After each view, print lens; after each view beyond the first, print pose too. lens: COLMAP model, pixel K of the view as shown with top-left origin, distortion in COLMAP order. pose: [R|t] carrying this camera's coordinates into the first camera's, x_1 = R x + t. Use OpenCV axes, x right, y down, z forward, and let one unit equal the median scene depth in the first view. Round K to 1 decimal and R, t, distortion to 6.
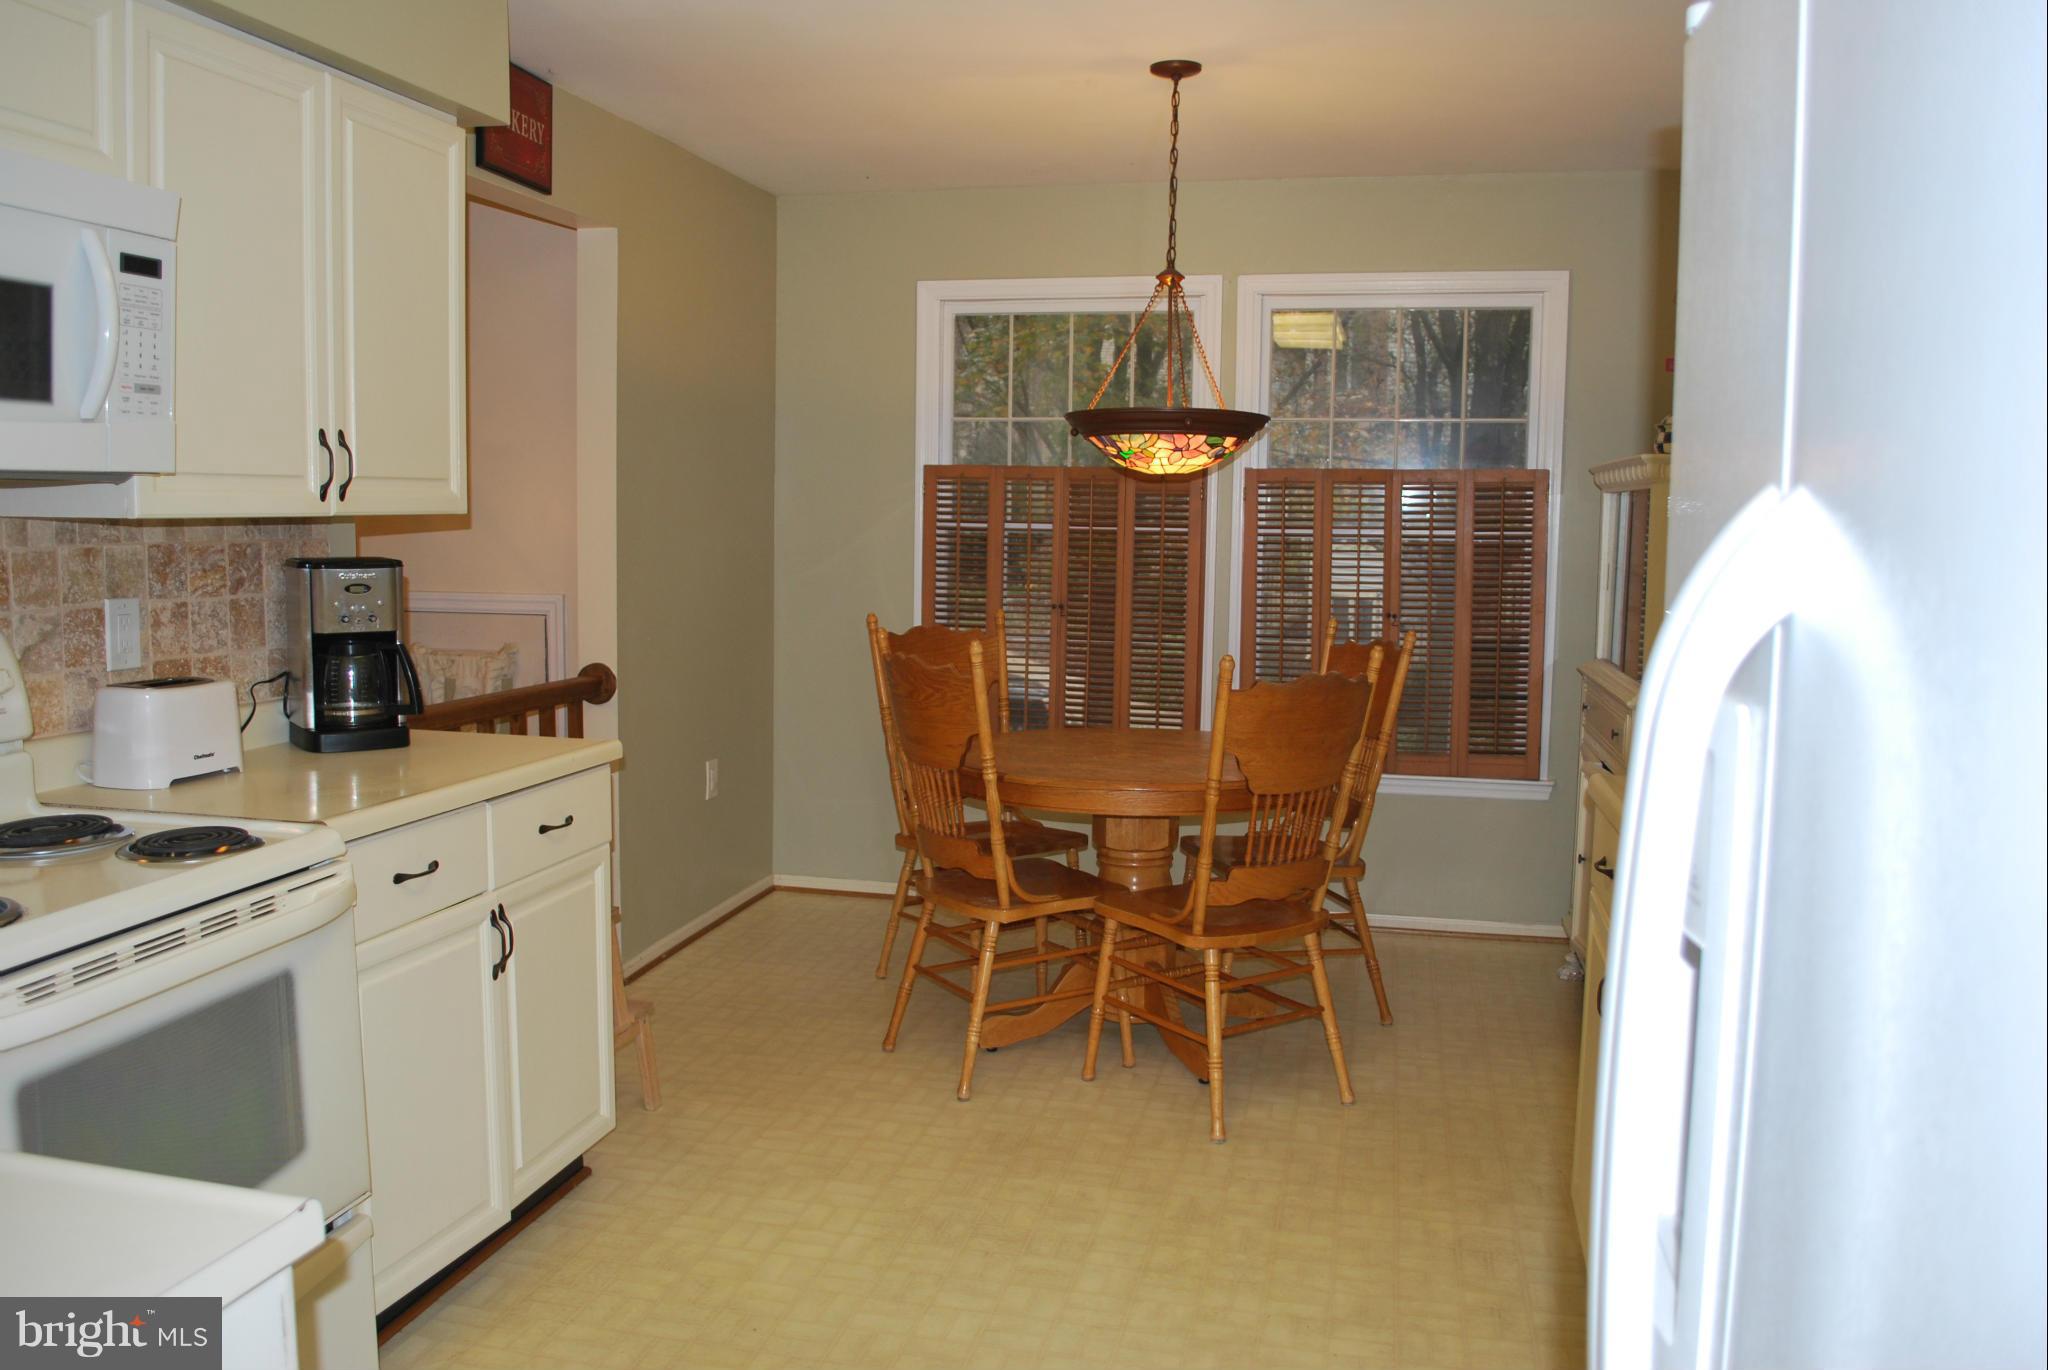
lens RADIAL K [[1619.6, 0, 1023.0], [0, 1619.6, 693.2], [0, 0, 1]] dist [-0.084528, 0.014176]
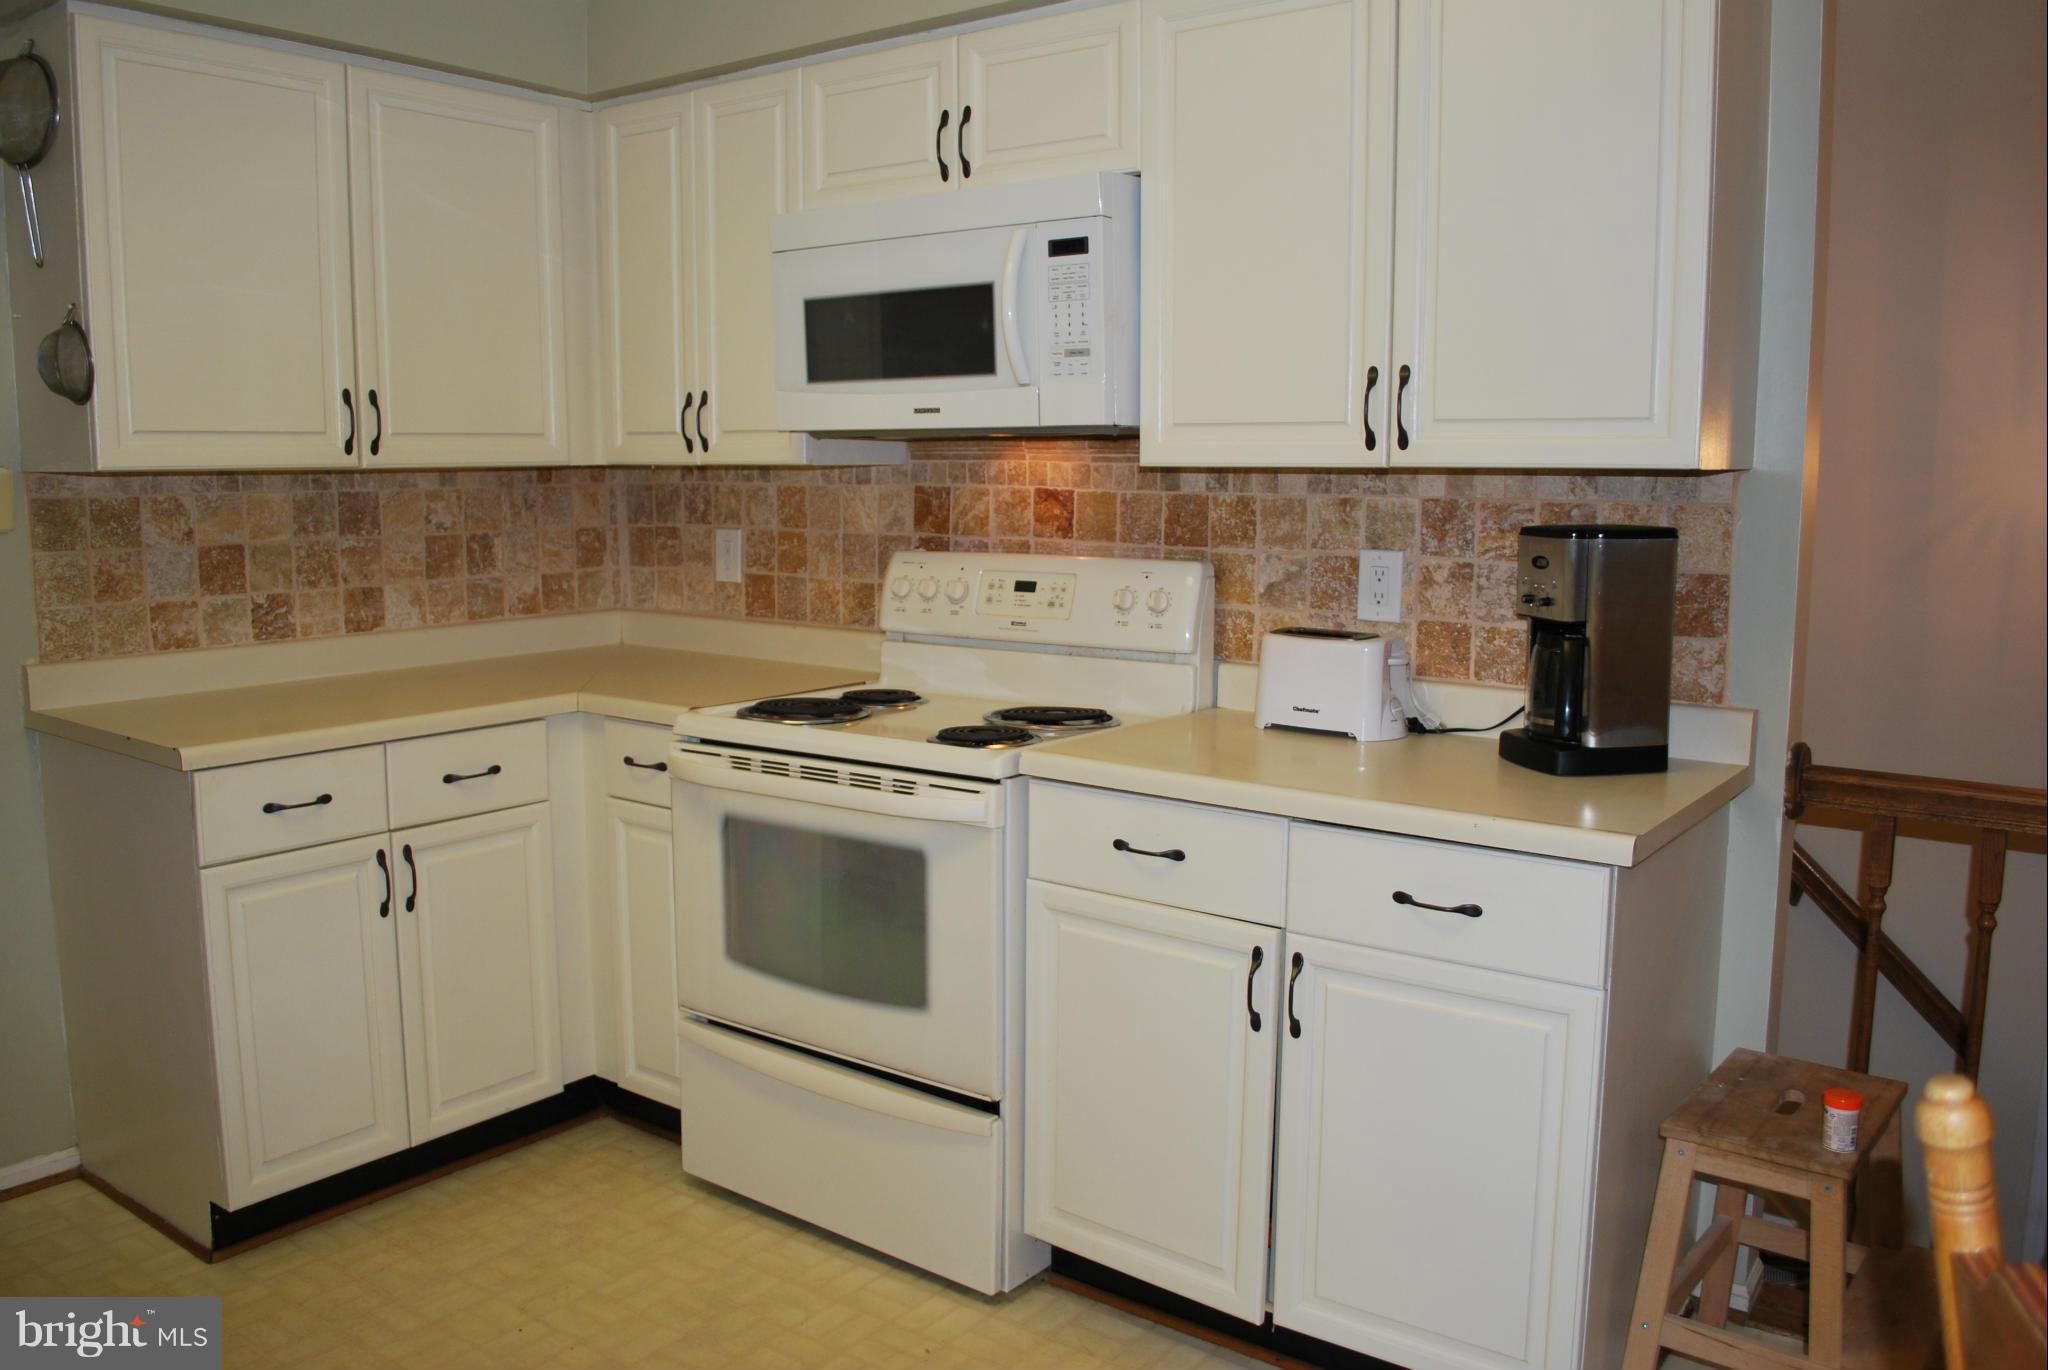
lens RADIAL K [[1619.6, 0, 1004.7], [0, 1619.6, 685.6], [0, 0, 1]] dist [-0.084528, 0.014176]
pose [[-0.414627, 0.106241, -0.903769, 0.474549], [-0.112465, 0.979565, 0.166747, -0.123269], [0.903015, 0.170780, -0.394205, 1.238466]]
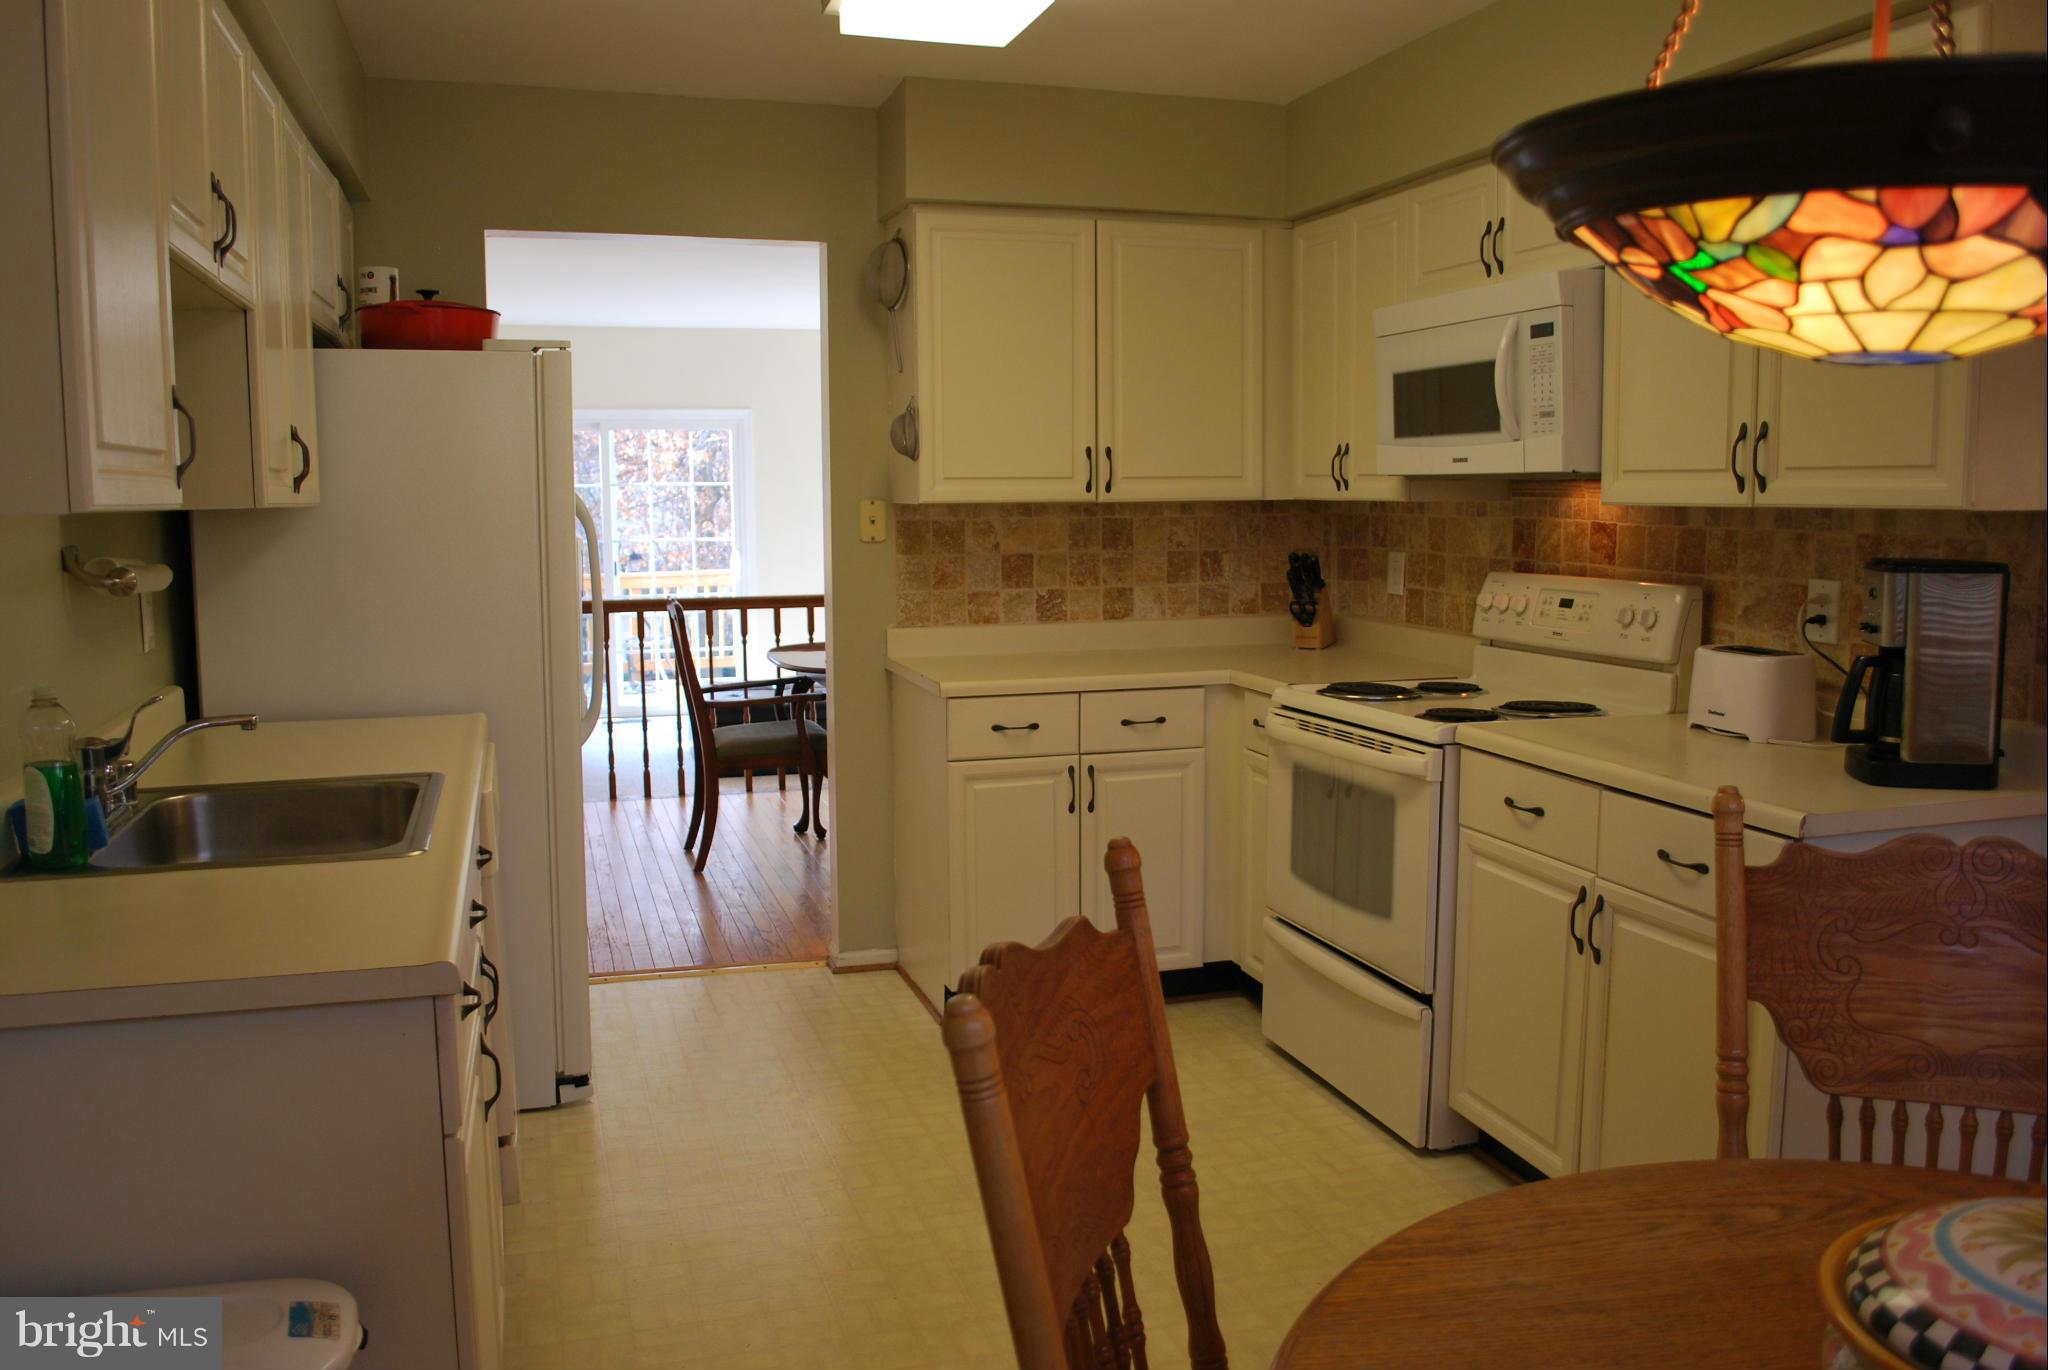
lens RADIAL K [[1619.6, 0, 1007.0], [0, 1619.6, 682.4], [0, 0, 1]] dist [-0.084528, 0.014176]
pose [[-0.870060, 0.046556, -0.490743, 0.513256], [-0.065039, 0.975985, 0.207902, -0.191724], [0.488637, 0.212804, -0.846137, 1.740204]]
